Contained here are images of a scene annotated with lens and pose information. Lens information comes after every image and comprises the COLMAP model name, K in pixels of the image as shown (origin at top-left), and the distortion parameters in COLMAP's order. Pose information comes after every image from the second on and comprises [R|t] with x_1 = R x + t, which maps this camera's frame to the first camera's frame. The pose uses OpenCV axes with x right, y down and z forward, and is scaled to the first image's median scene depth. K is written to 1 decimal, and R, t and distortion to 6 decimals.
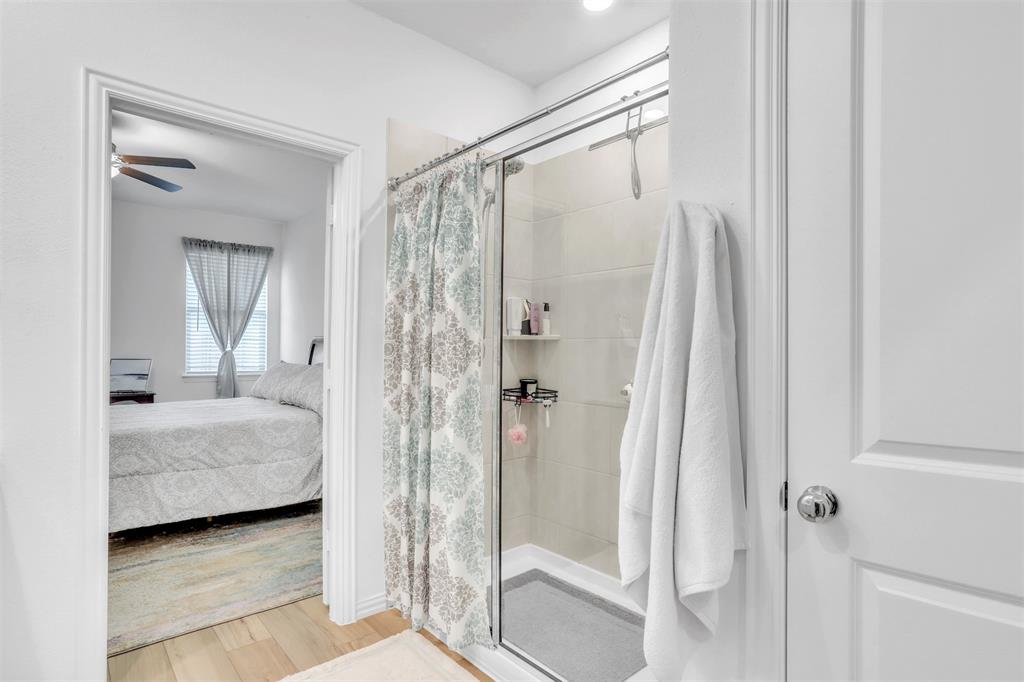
lens RADIAL K [[510.5, 0, 505.0], [0, 510.5, 344.7], [0, 0, 1]] dist [-0.021626, 0.001014]
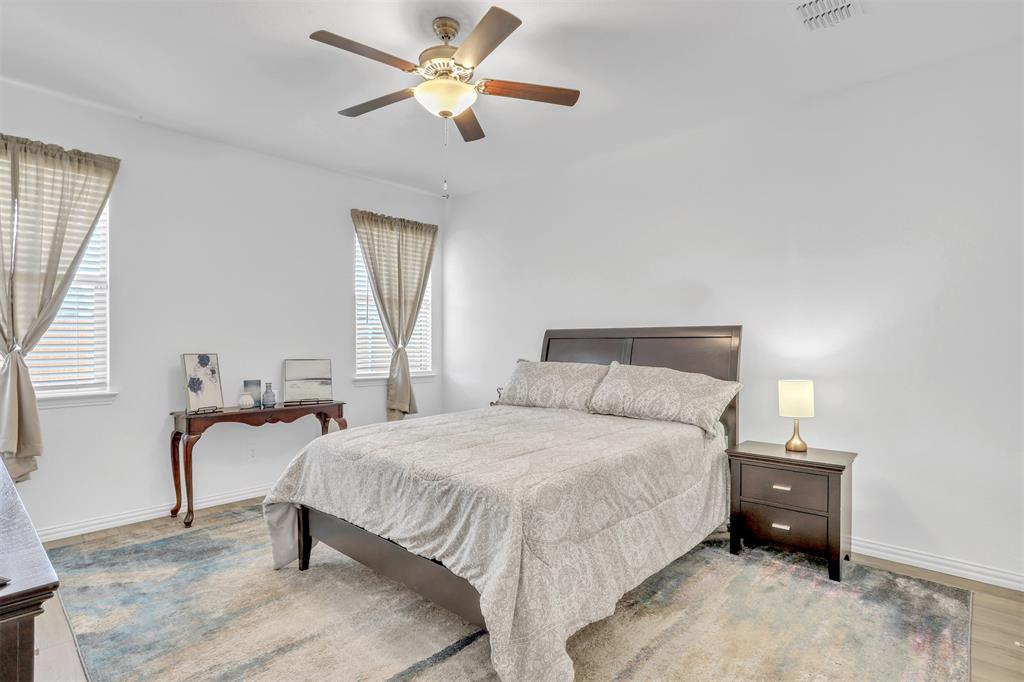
lens RADIAL K [[510.5, 0, 516.8], [0, 510.5, 339.1], [0, 0, 1]] dist [-0.021626, 0.001014]
pose [[0.994631, -0.009222, 0.103076, -0.444412], [0.008959, 0.999955, 0.003023, -0.003240], [-0.103099, -0.002083, 0.994669, 0.149417]]
